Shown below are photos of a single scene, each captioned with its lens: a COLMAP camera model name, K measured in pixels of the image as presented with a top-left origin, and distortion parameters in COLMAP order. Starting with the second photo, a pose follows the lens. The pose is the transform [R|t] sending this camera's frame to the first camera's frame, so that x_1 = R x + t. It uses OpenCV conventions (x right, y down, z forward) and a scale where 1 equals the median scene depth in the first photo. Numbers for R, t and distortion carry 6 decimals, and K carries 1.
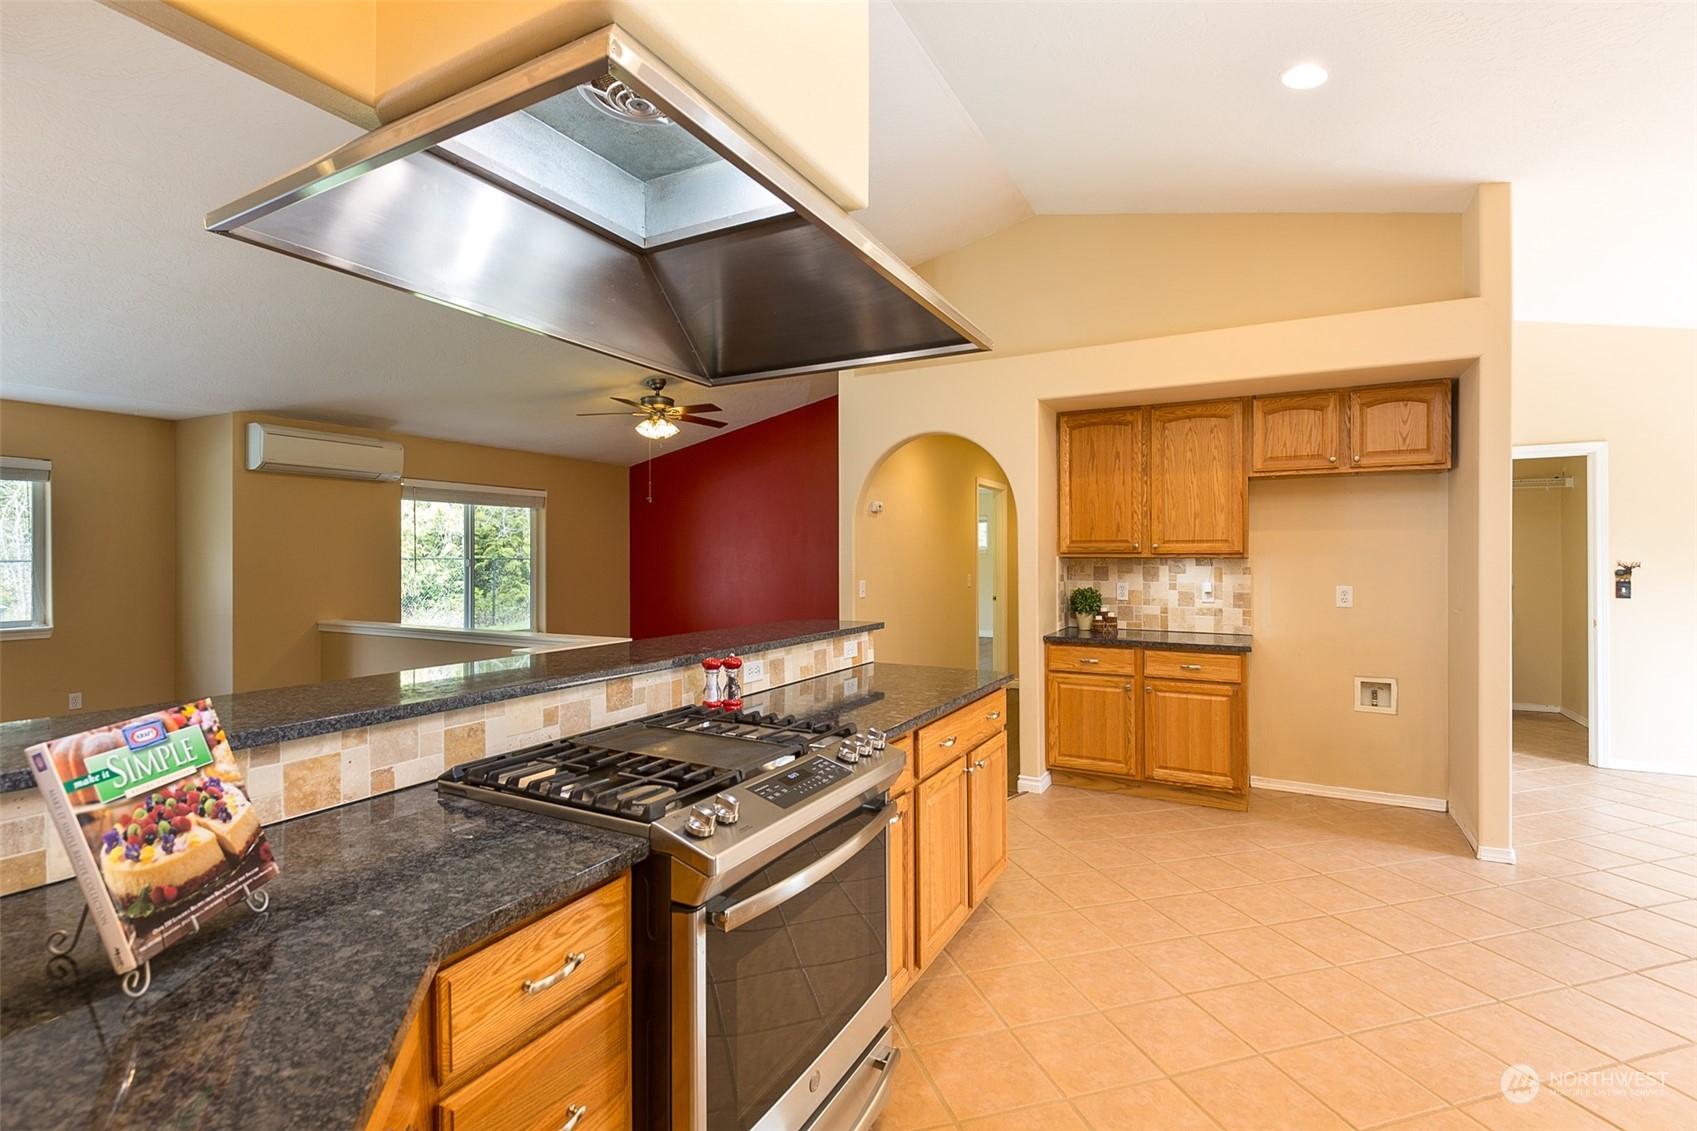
lens RADIAL K [[772.5, 0, 846.6], [0, 772.5, 563.3], [0, 0, 1]] dist [0.026585, -0.019376]
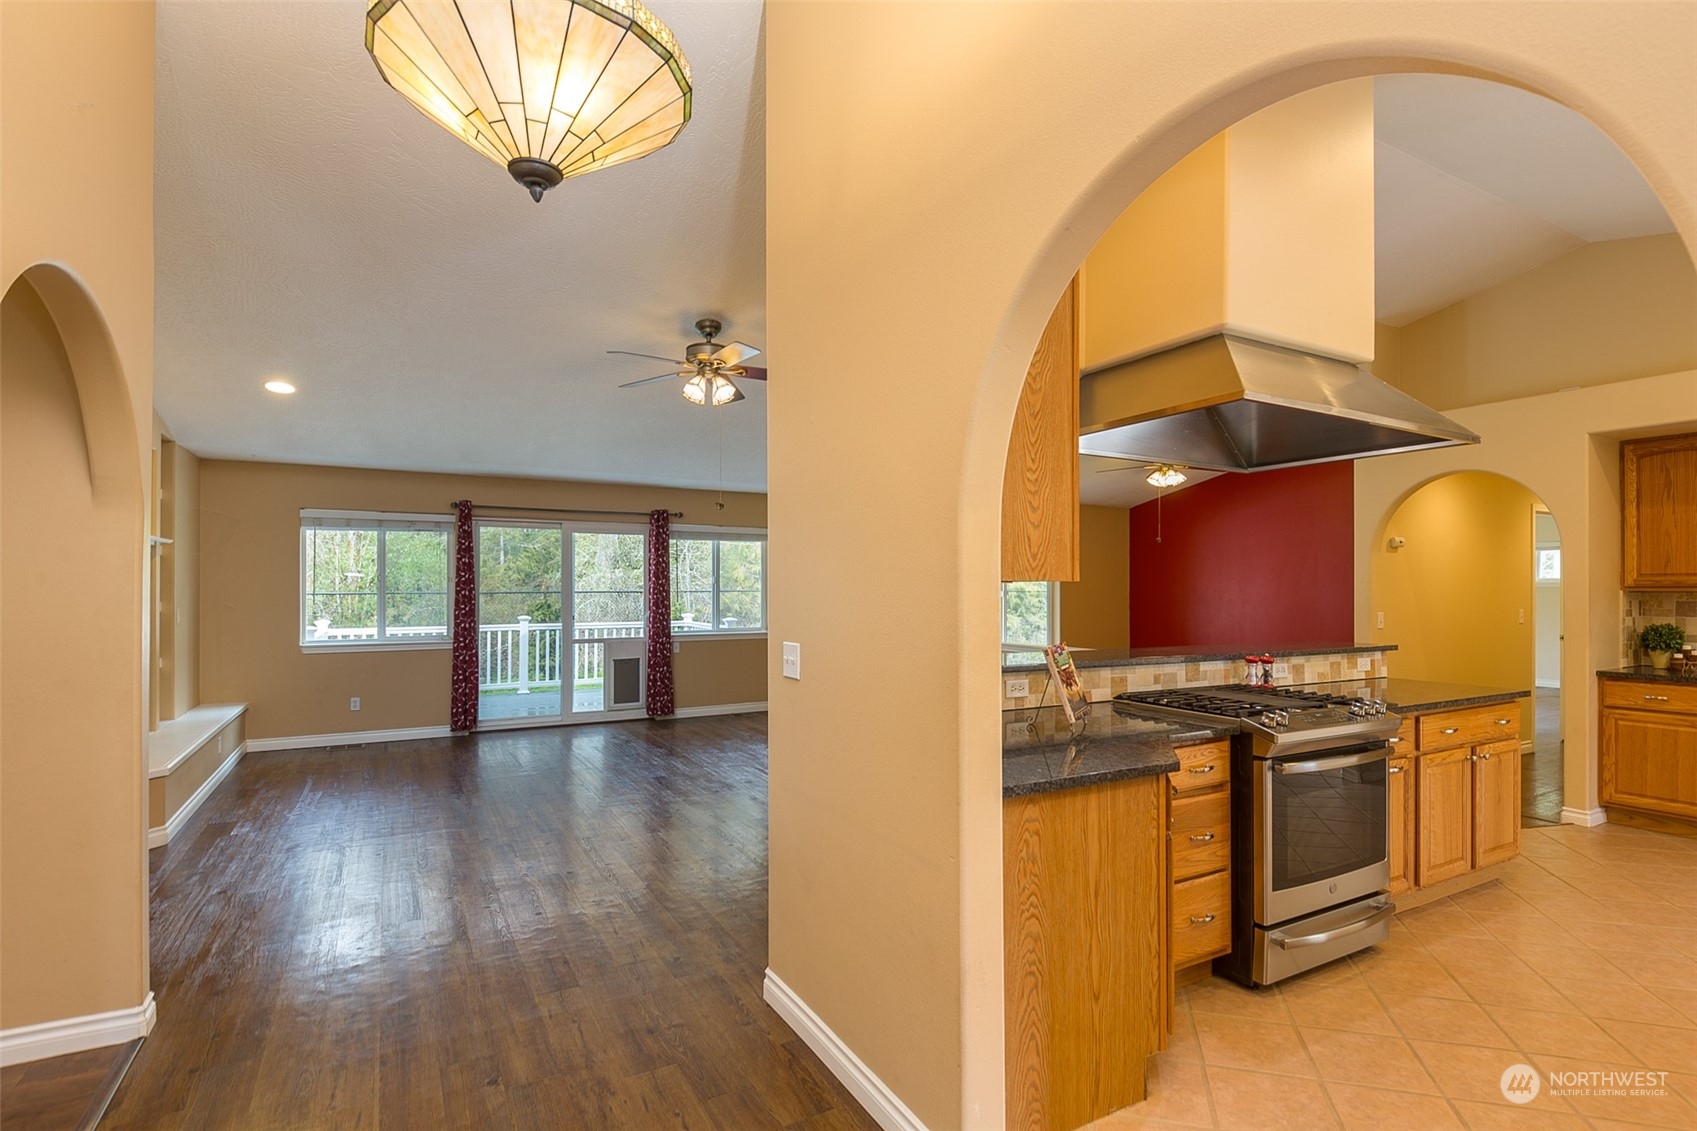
lens RADIAL K [[818.5, 0, 825.5], [0, 818.5, 597.4], [0, 0, 1]] dist [0.000526, -0.007820]
pose [[0.832869, 0.006358, -0.553434, 0.008450], [-0.007384, 0.999973, 0.000377, 0.007557], [0.553421, 0.003772, 0.832893, -0.433027]]
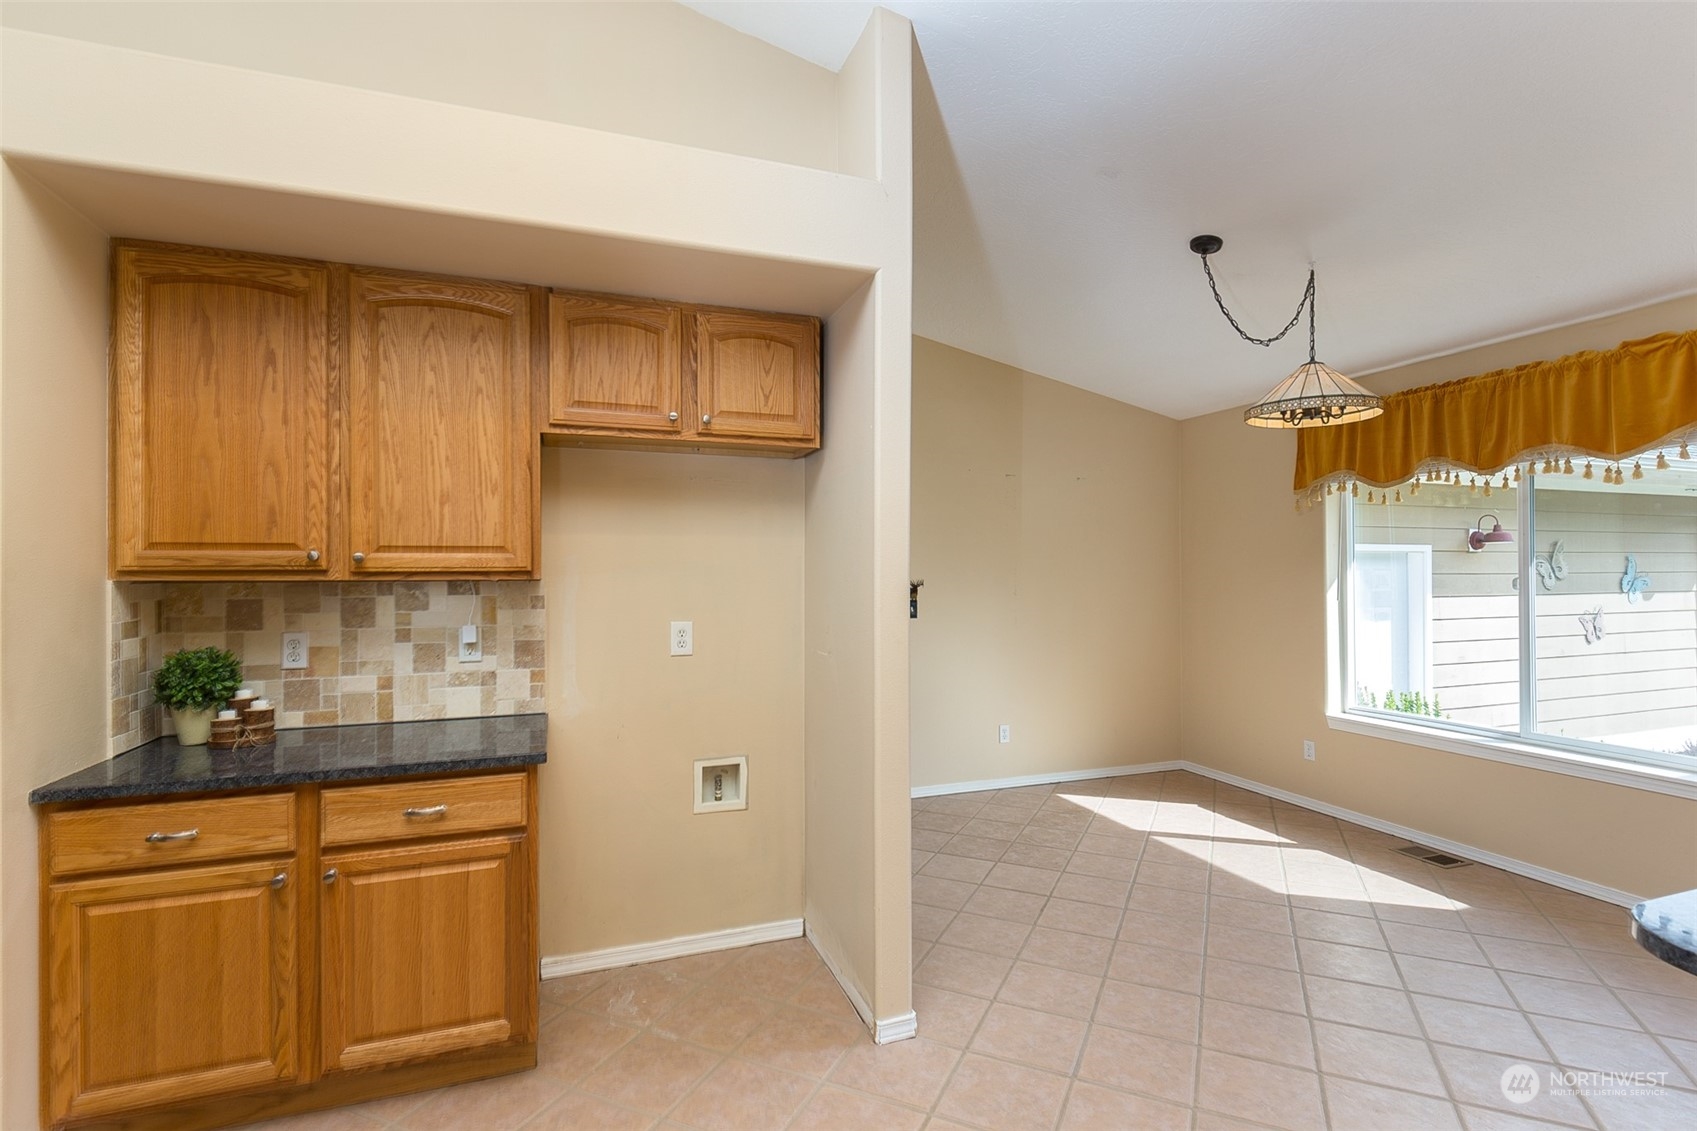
lens RADIAL K [[804.2, 0, 842.1], [0, 804.2, 556.6], [0, 0, 1]] dist [0.025108, -0.017766]
pose [[0.669399, 0.012010, 0.742806, 0.234305], [0.009184, 0.999659, -0.024439, -0.007638], [-0.742846, 0.023181, 0.669060, 0.456837]]
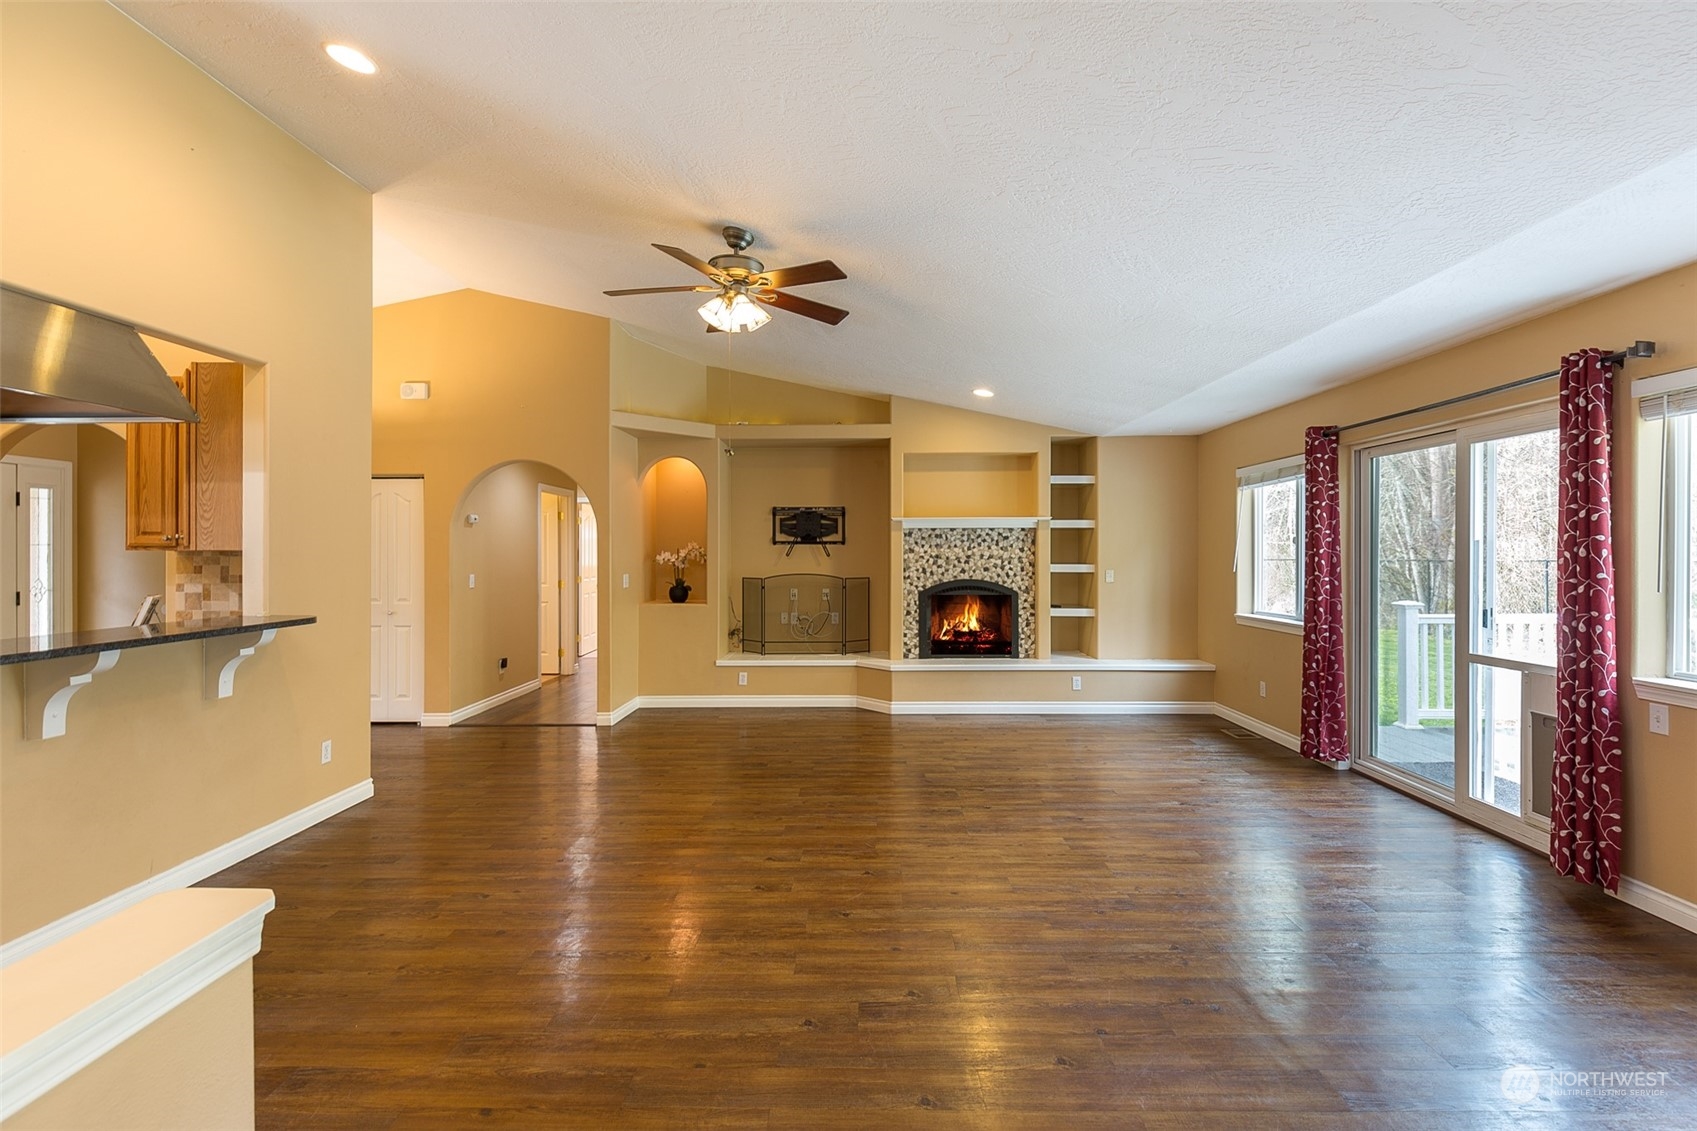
lens RADIAL K [[764.0, 0, 863.5], [0, 764.0, 552.3], [0, 0, 1]] dist [0.022552, -0.000323]
pose [[-0.883930, -0.000781, -0.467619, -0.479260], [-0.005616, 0.999944, 0.008947, -0.015062], [0.467586, 0.010535, -0.883885, 1.334691]]
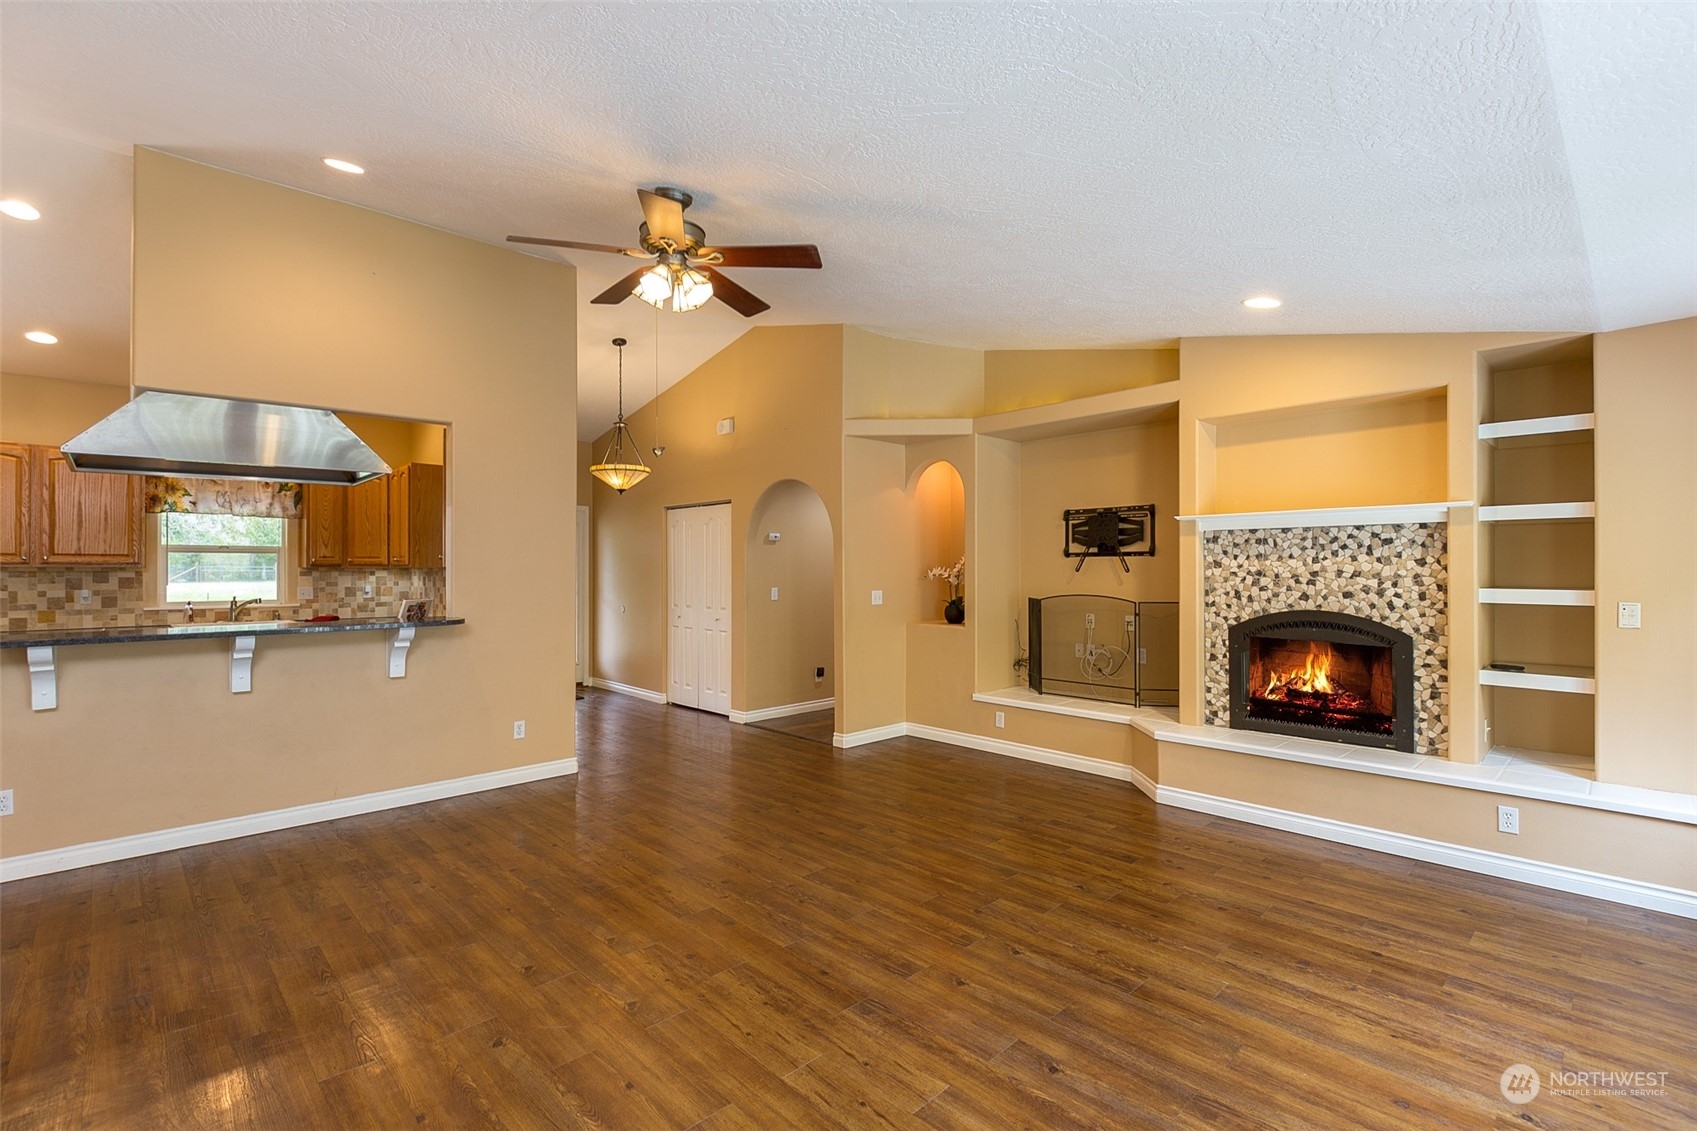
lens RADIAL K [[772.5, 0, 846.6], [0, 772.5, 563.3], [0, 0, 1]] dist [0.026585, -0.019376]
pose [[-0.951433, 0.002417, 0.307848, -1.177645], [0.004493, 0.999972, 0.006032, -0.014761], [-0.307824, 0.007122, -0.951417, 1.154376]]
